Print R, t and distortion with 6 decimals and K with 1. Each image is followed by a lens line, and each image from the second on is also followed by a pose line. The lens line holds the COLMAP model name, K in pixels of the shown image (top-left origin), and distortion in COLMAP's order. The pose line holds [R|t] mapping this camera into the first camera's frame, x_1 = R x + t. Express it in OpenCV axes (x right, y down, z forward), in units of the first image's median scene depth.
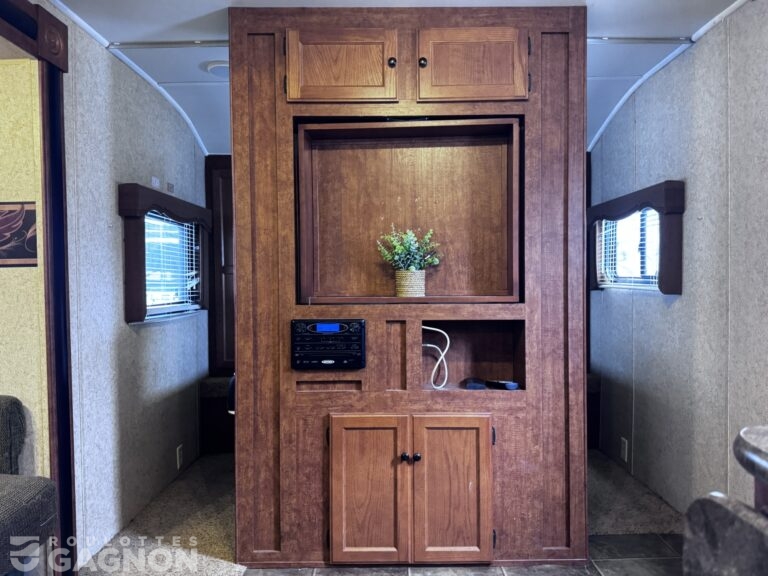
lens RADIAL K [[547.9, 0, 388.8], [0, 547.9, 286.4], [0, 0, 1]] dist [0.047347, -0.073282]
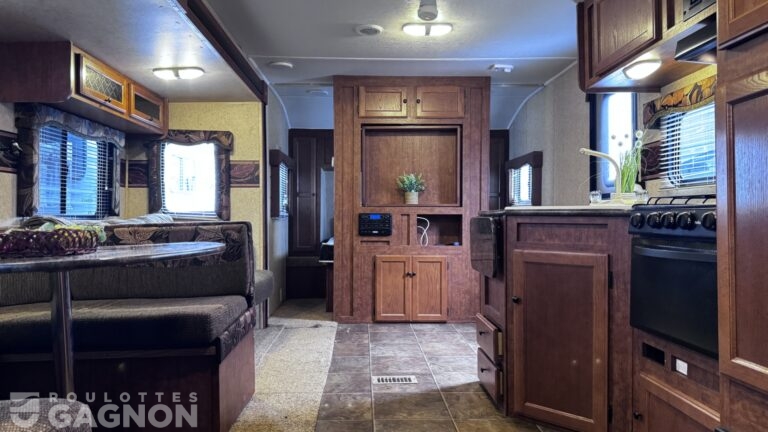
lens RADIAL K [[538.6, 0, 380.1], [0, 538.6, 216.9], [0, 0, 1]] dist [0.029891, -0.044609]
pose [[0.999566, 0.010706, 0.027427, -0.150204], [-0.010333, 0.999853, -0.013673, 0.104658], [-0.027569, 0.013384, 0.999530, -1.201848]]
